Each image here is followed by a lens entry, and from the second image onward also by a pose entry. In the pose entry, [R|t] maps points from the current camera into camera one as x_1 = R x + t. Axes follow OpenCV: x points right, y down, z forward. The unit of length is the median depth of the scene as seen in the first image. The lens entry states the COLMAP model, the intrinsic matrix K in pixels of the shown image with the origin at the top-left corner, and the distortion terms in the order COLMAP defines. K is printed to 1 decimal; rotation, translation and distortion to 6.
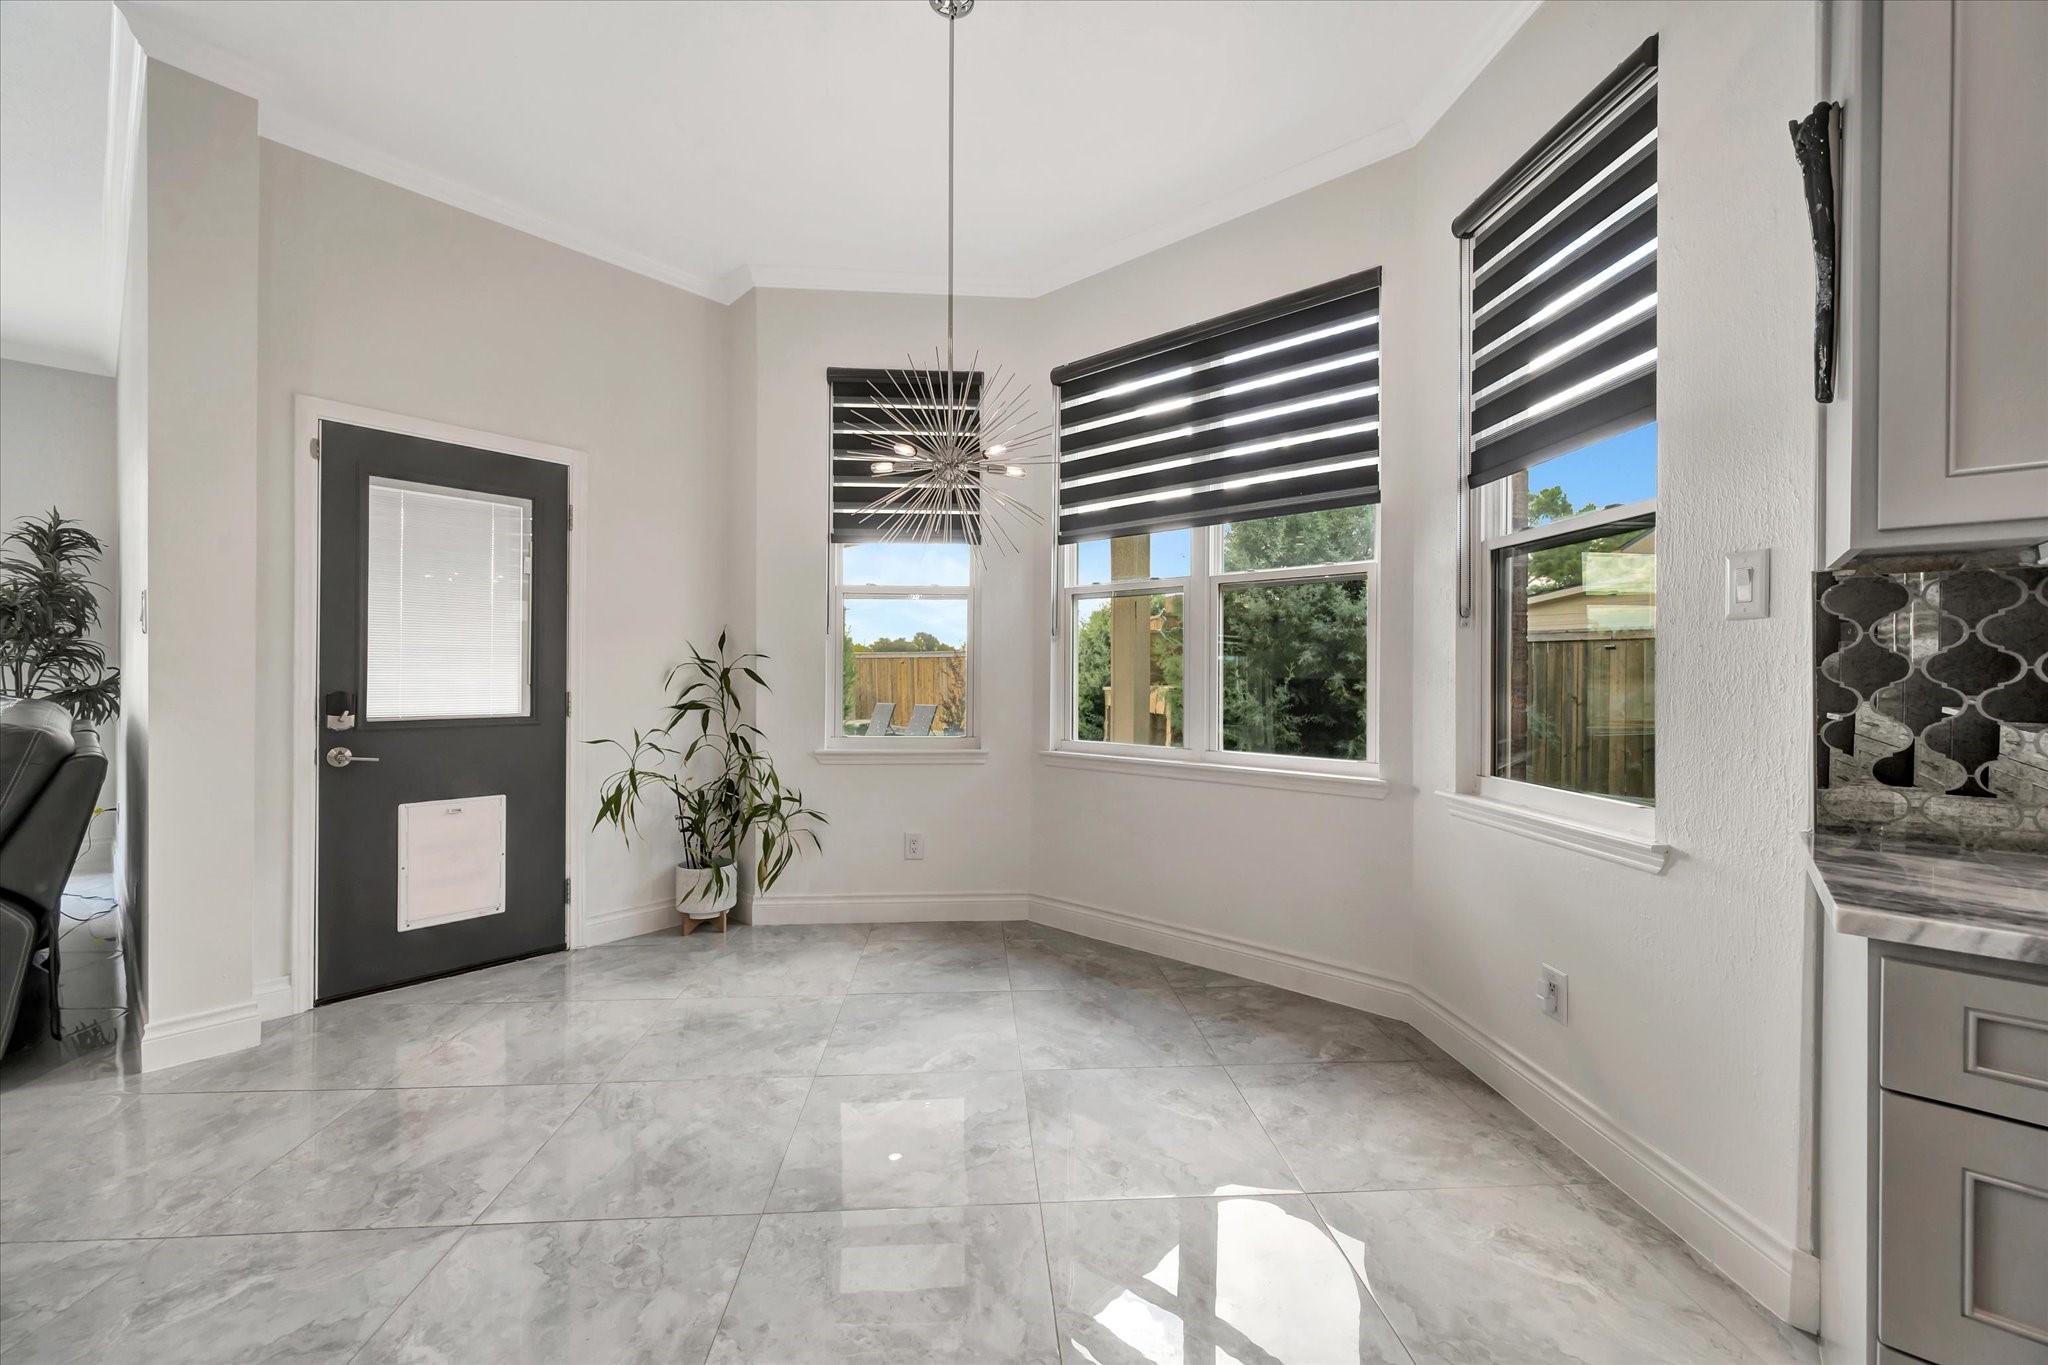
lens RADIAL K [[808.9, 0, 1028.6], [0, 808.9, 673.9], [0, 0, 1]] dist [0.001527, -0.000017]
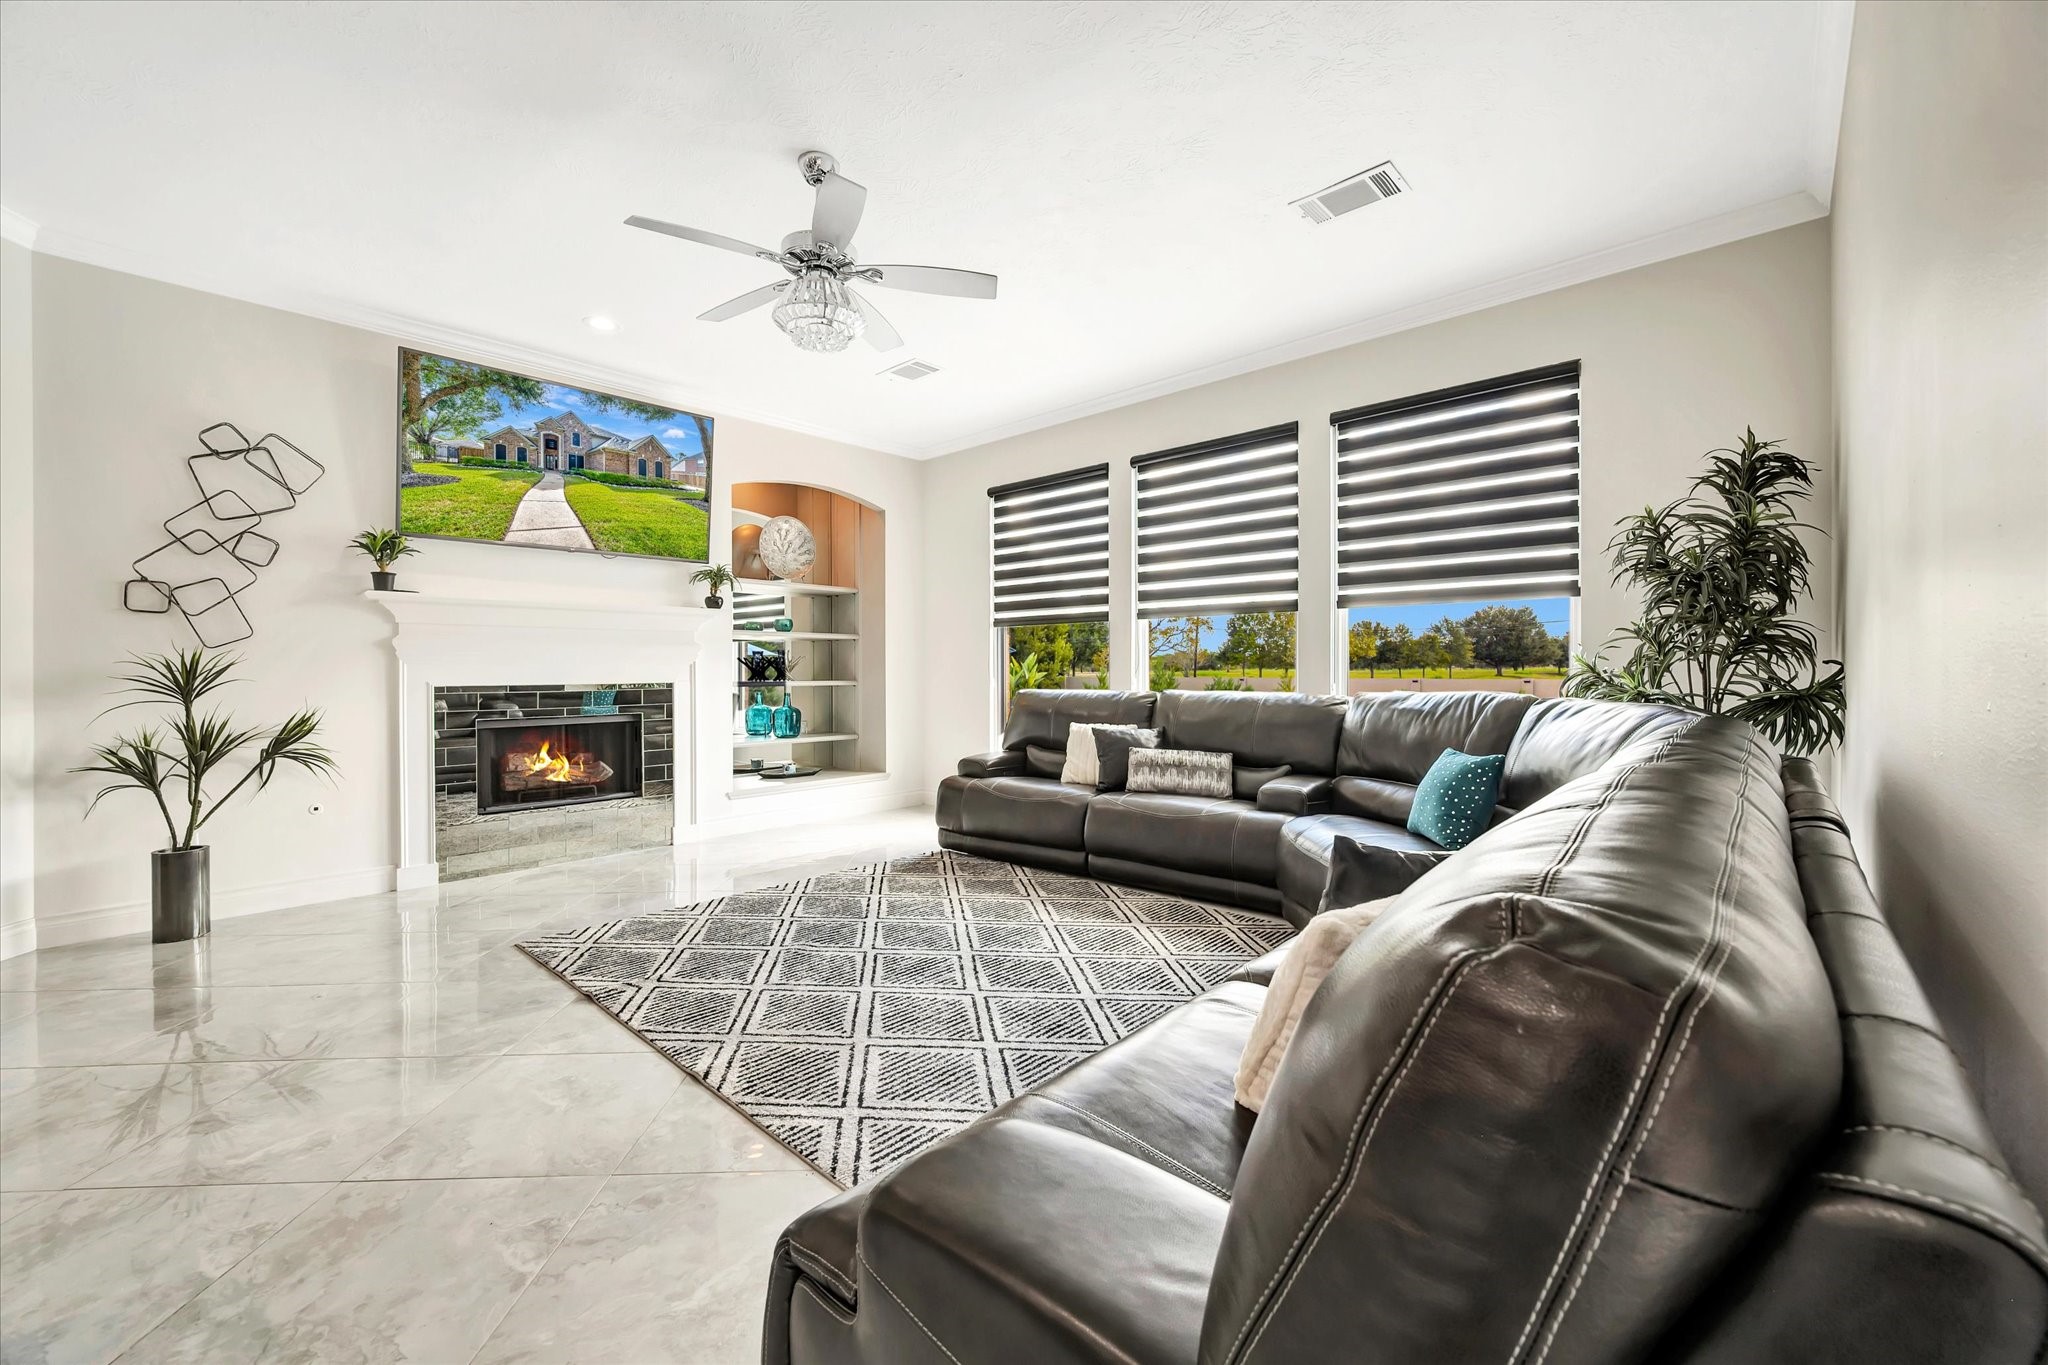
lens RADIAL K [[808.9, 0, 1031.4], [0, 808.9, 674.1], [0, 0, 1]] dist [0.001527, -0.000017]
pose [[-0.036977, 0.000600, -0.999316, -0.509877], [0.005768, 0.999983, 0.000387, -0.001385], [0.999299, -0.005749, -0.036980, 0.430311]]
